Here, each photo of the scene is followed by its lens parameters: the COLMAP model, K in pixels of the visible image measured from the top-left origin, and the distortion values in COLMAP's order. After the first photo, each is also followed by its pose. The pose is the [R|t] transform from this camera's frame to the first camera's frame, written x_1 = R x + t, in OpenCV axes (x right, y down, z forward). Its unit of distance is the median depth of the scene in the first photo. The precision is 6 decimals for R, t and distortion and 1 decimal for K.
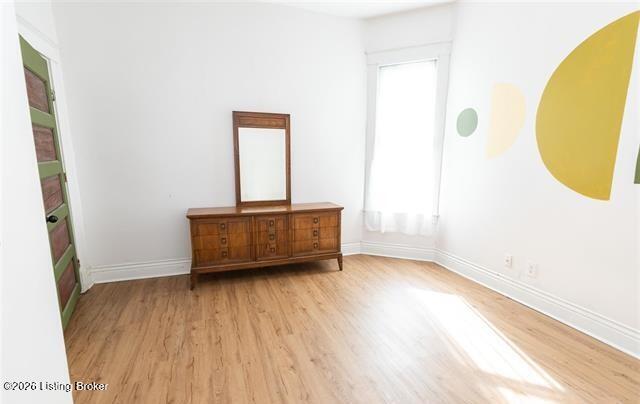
lens RADIAL K [[308.7, 0, 322.5], [0, 308.7, 210.5], [0, 0, 1]] dist [0.000554, 0.000353]
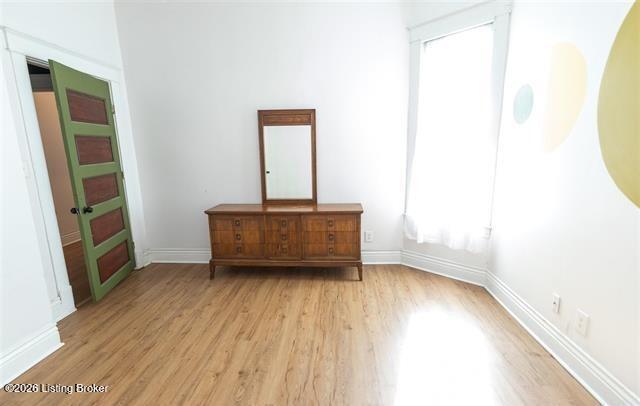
lens RADIAL K [[314.9, 0, 322.9], [0, 314.9, 212.8], [0, 0, 1]] dist [-0.002914, -0.000513]
pose [[0.916588, 0.060138, -0.395285, 0.340208], [-0.048413, 0.998043, 0.039581, -0.037263], [0.396892, -0.017143, 0.917705, 0.131567]]
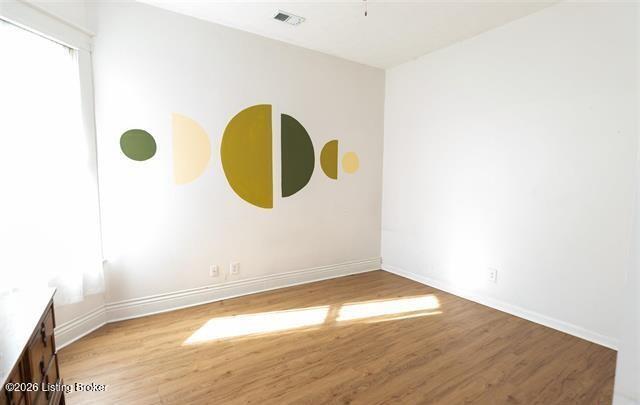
lens RADIAL K [[314.9, 0, 322.9], [0, 314.9, 212.3], [0, 0, 1]] dist [-0.002914, -0.000513]
pose [[-0.236356, -0.108370, 0.965604, -0.540682], [0.157814, 0.976285, 0.148198, -0.144715], [-0.958765, 0.187413, -0.213648, 0.716226]]
